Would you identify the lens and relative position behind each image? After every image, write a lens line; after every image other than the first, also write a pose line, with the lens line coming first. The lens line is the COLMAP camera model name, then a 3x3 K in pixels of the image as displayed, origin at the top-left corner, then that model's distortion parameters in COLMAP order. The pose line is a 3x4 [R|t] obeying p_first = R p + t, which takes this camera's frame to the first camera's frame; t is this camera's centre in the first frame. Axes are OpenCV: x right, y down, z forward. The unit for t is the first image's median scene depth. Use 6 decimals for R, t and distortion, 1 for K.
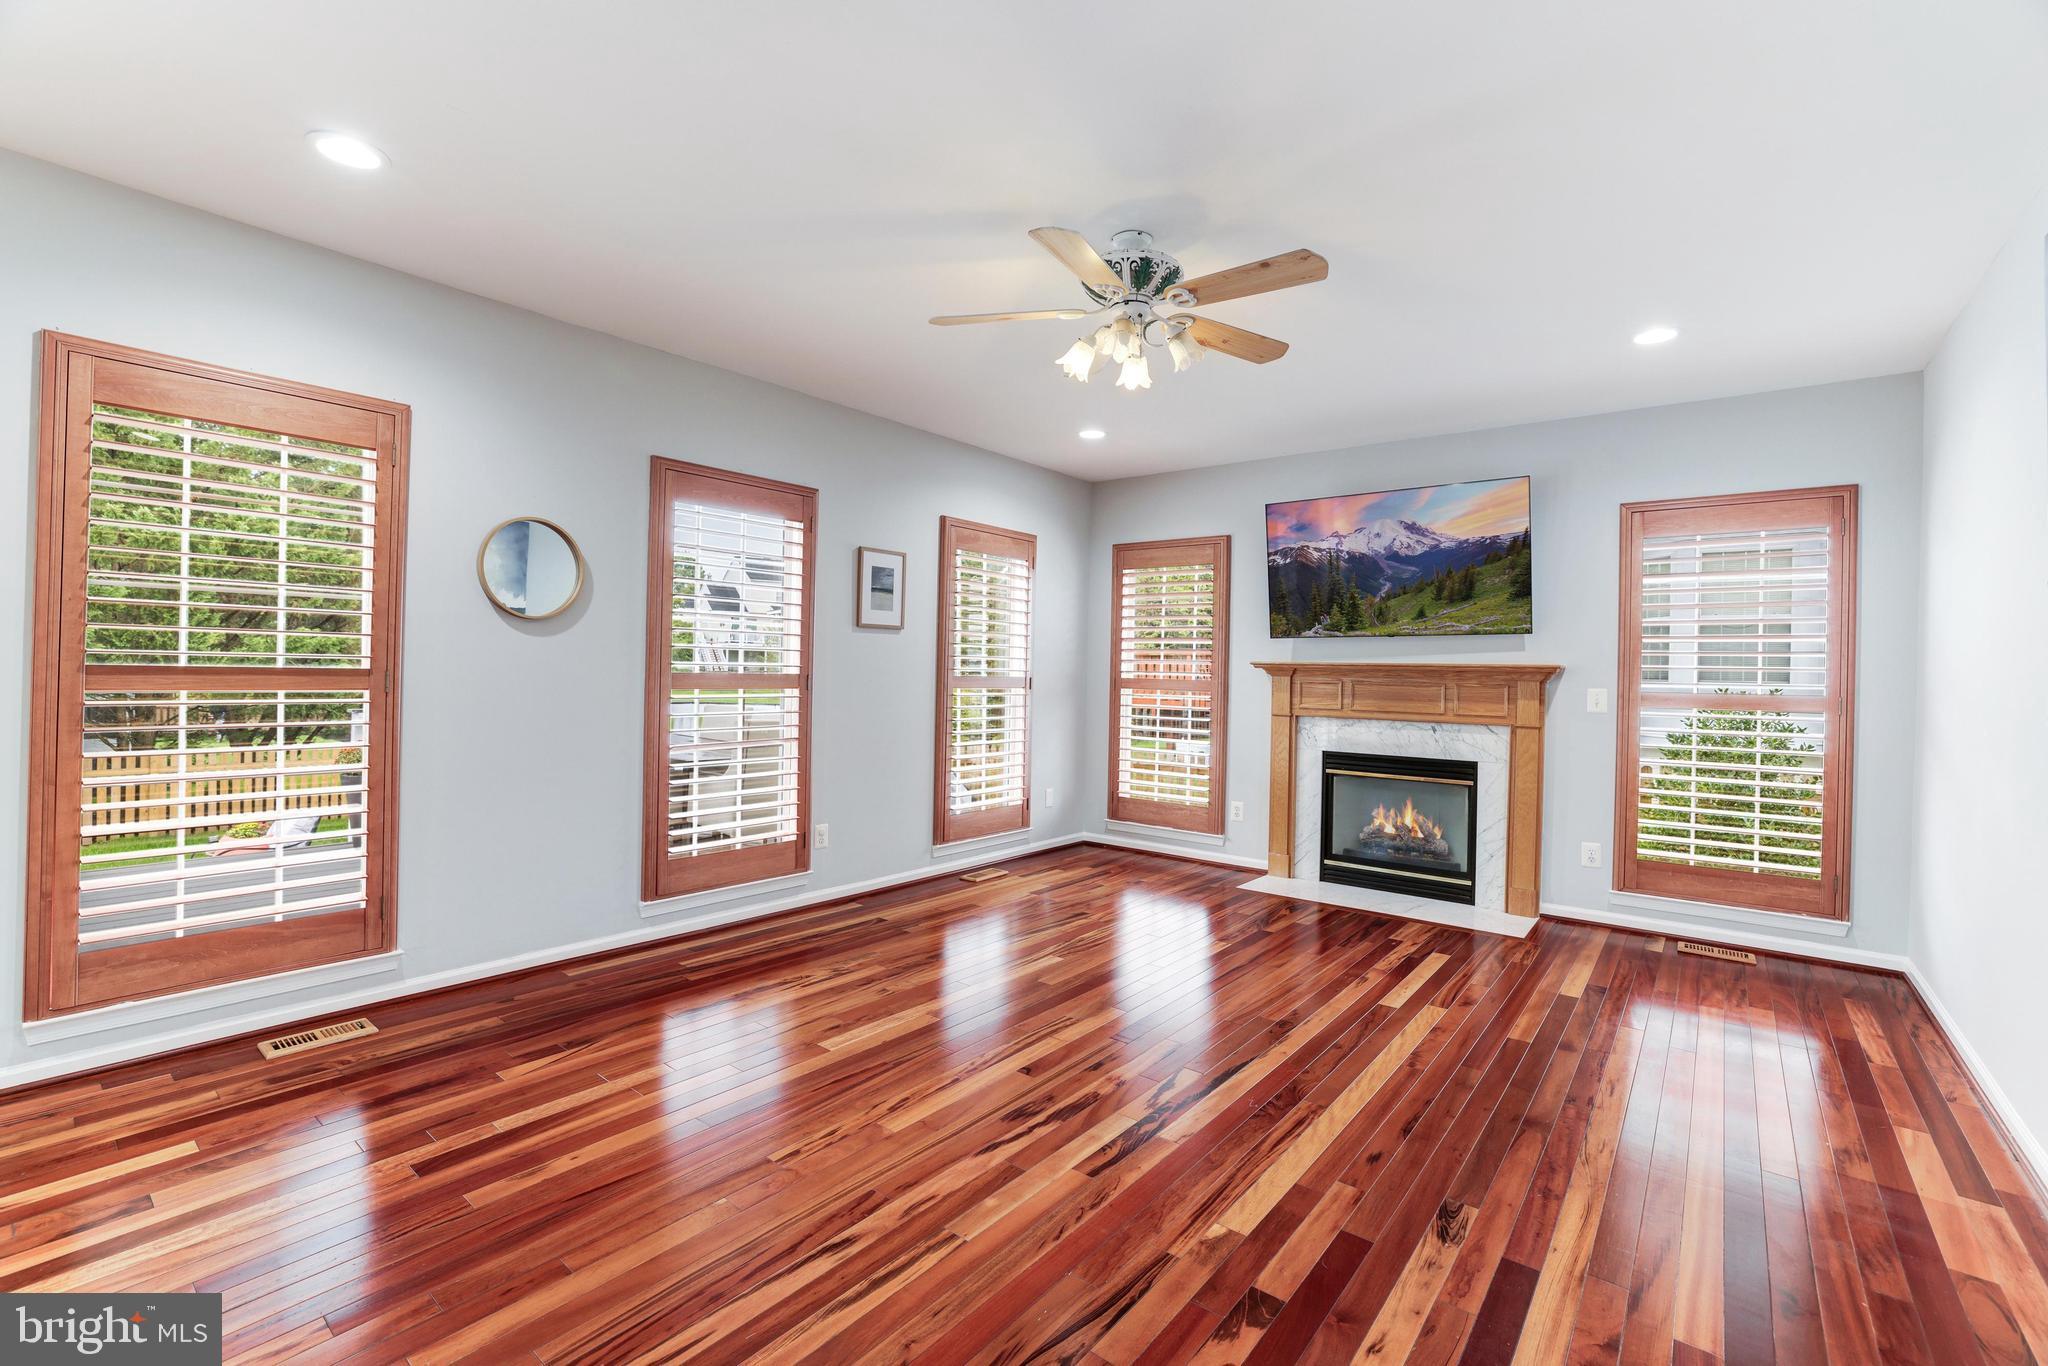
lens RADIAL K [[892.4, 0, 1024.9], [0, 892.4, 672.6], [0, 0, 1]] dist [-0.032231, 0.000535]
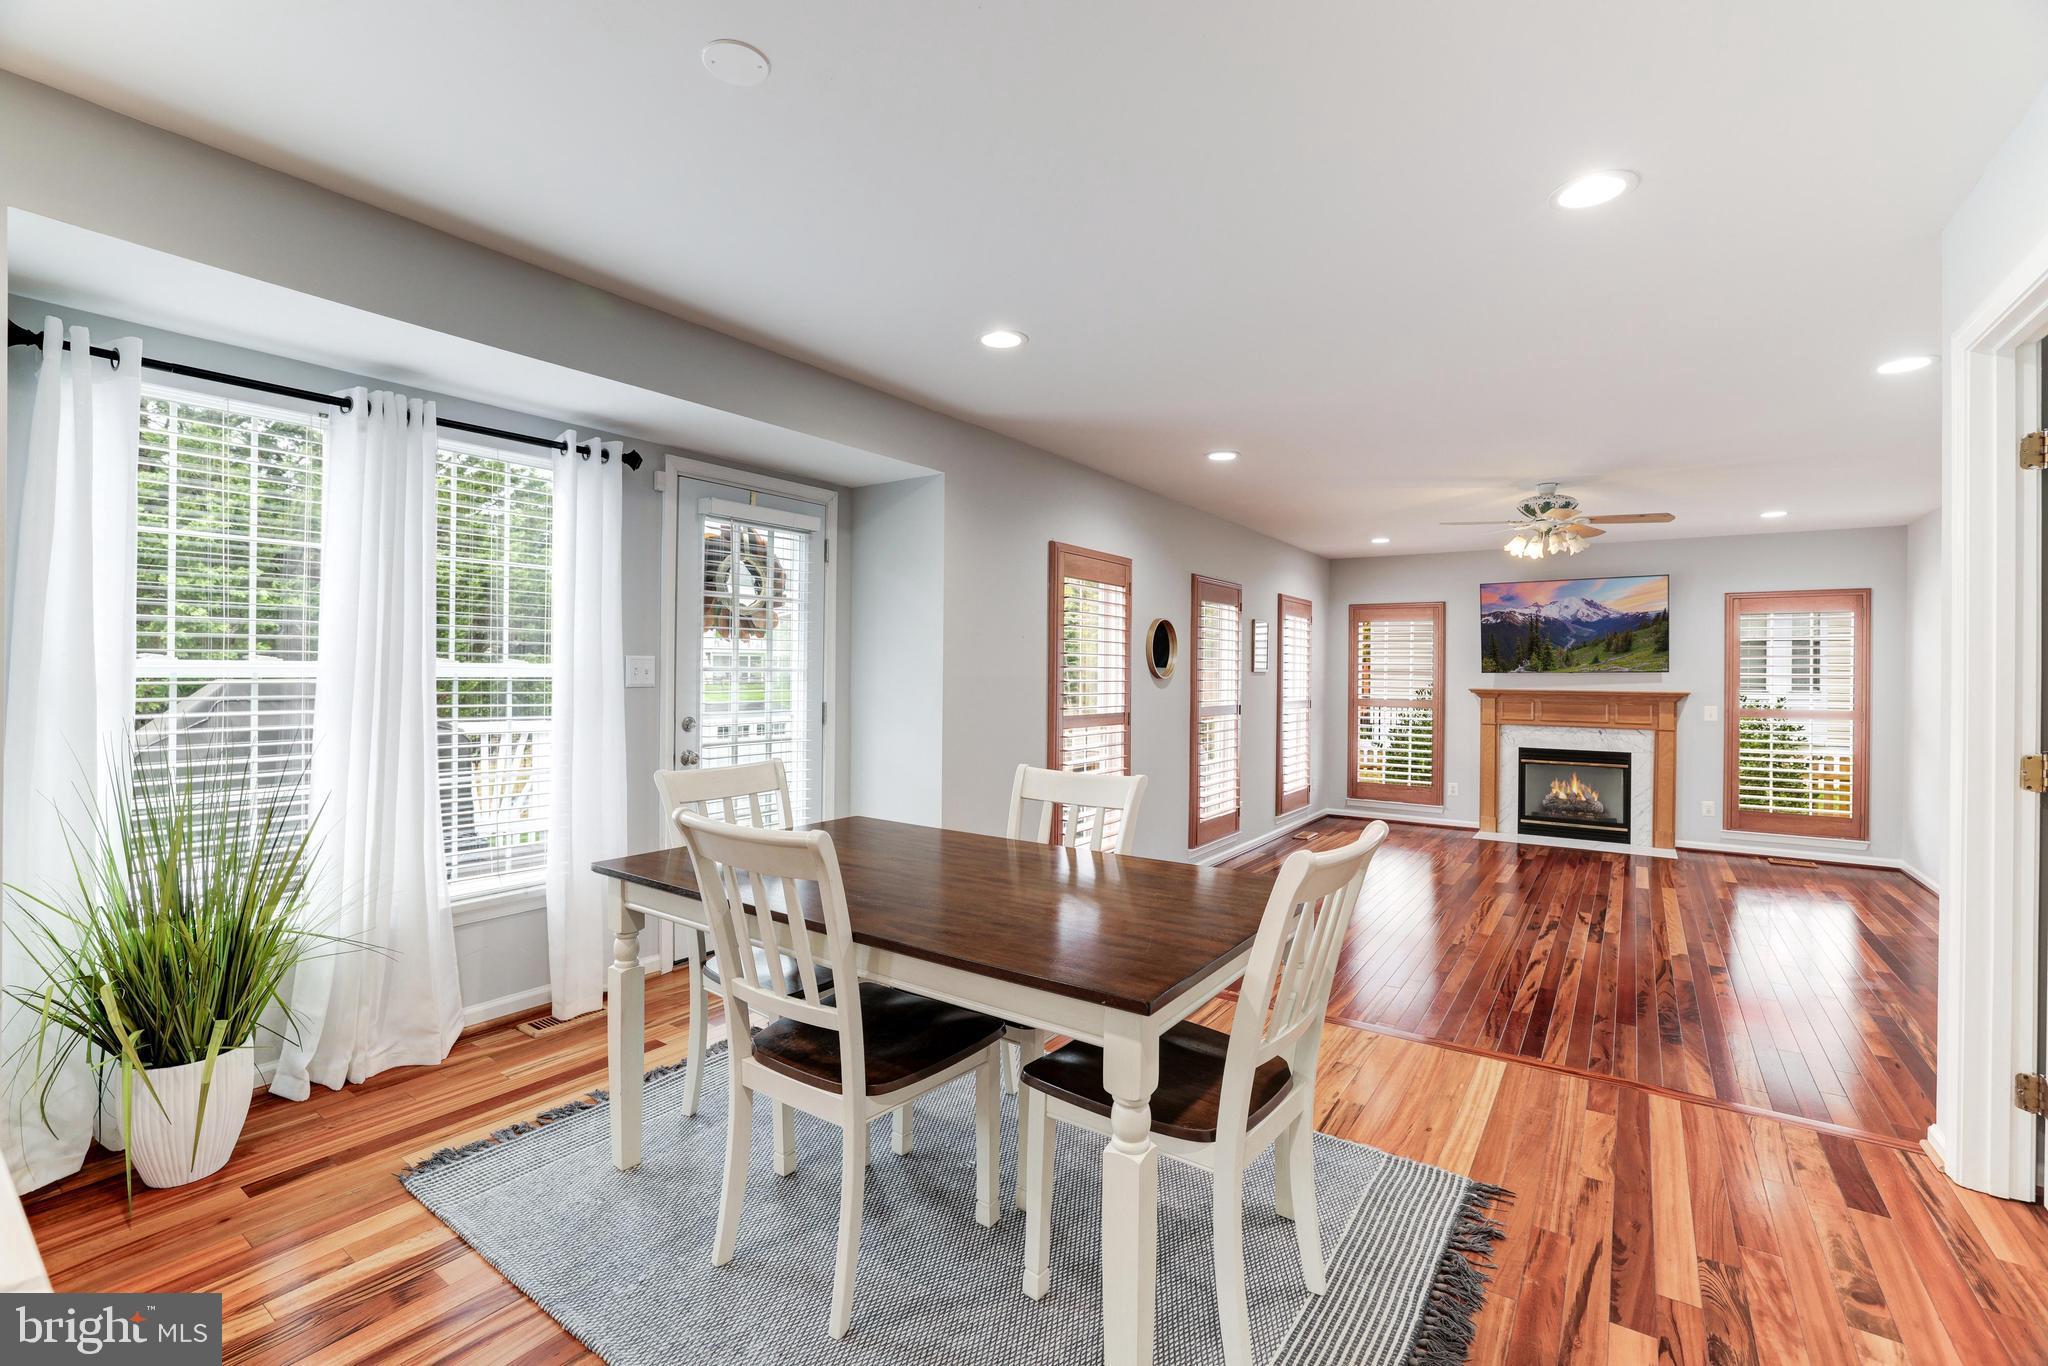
lens RADIAL K [[898.7, 0, 1022.0], [0, 898.7, 675.0], [0, 0, 1]] dist [-0.020507, 0.000828]
pose [[0.996764, -0.010644, 0.079672, -0.710673], [0.010526, 0.999943, 0.001891, -0.053632], [-0.079688, -0.001046, 0.996819, -0.507899]]
